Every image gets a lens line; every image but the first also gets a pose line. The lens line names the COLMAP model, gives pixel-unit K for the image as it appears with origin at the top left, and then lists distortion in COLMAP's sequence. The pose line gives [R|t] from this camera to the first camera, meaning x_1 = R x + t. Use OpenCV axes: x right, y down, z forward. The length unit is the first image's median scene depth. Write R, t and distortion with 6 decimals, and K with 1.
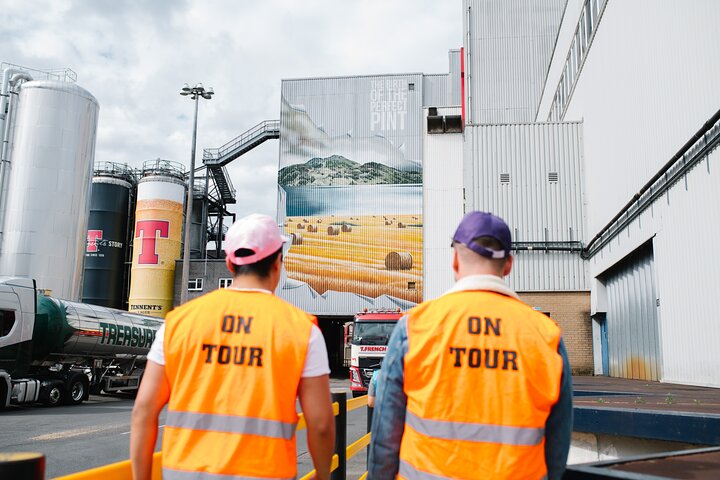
lens RADIAL K [[680.7, 0, 360.0], [0, 680.7, 240.0], [0, 0, 1]] dist [-0.081015, 0.134550]
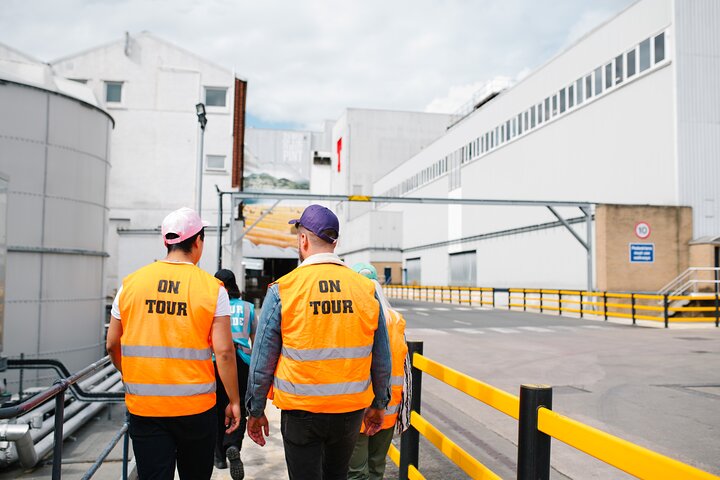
lens RADIAL K [[676.0, 0, 371.1], [0, 676.0, 241.2], [0, 0, 1]] dist [-0.125782, 0.189700]
pose [[0.936467, 0.014041, 0.350475, -0.416629], [-0.057458, 0.991842, 0.113791, -0.167909], [-0.346018, -0.126699, 0.929634, -0.876978]]
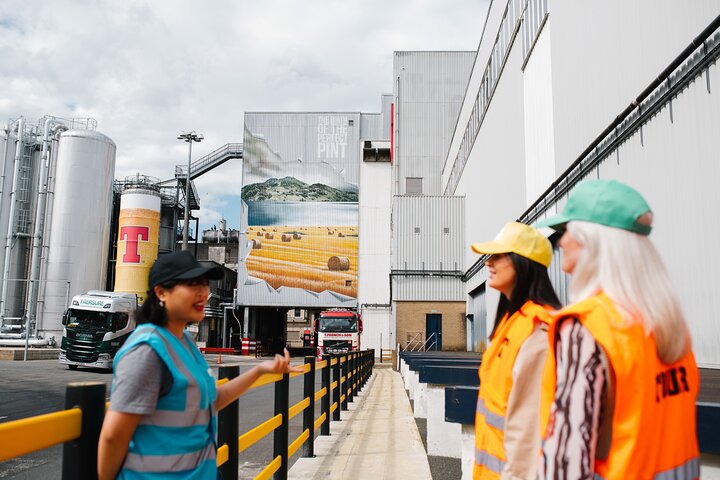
lens RADIAL K [[676.0, 0, 371.1], [0, 676.0, 241.2], [0, 0, 1]] dist [-0.125782, 0.189700]
pose [[0.991952, 0.014846, 0.125741, -0.040277], [-0.018355, 0.999473, 0.026790, -0.043696], [-0.125277, -0.028883, 0.991701, -0.240716]]
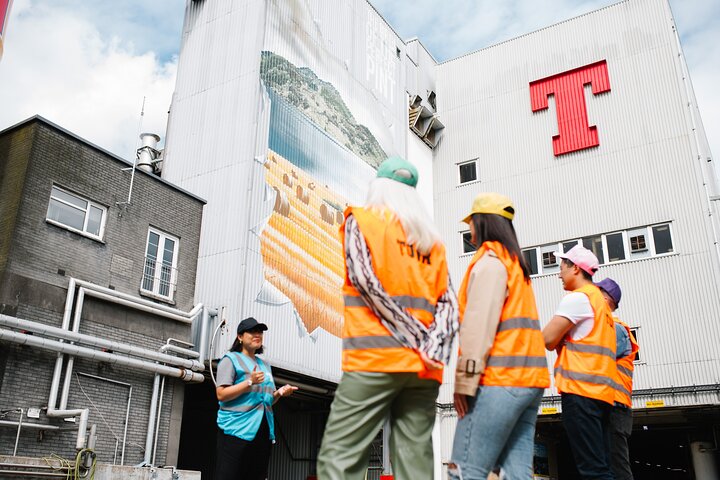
lens RADIAL K [[680.7, 0, 360.0], [0, 680.7, 240.0], [0, 0, 1]] dist [-0.081015, 0.134550]
pose [[0.386991, 0.319677, 0.864895, -0.463843], [-0.164644, 0.946862, -0.276305, 0.141344], [-0.907265, -0.035472, 0.419060, 0.757941]]
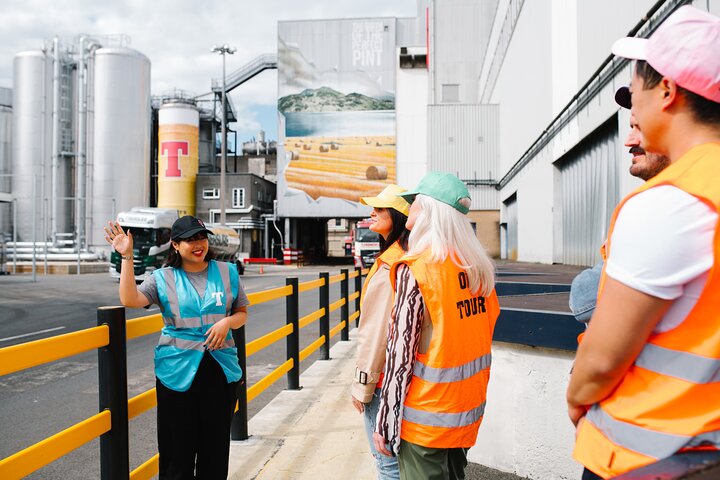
lens RADIAL K [[680.7, 0, 360.0], [0, 680.7, 240.0], [0, 0, 1]] dist [-0.081015, 0.134550]
pose [[0.998787, -0.016350, 0.046450, -0.033800], [0.008681, 0.986960, 0.160734, -0.048148], [-0.048472, -0.160135, 0.985904, -0.255845]]
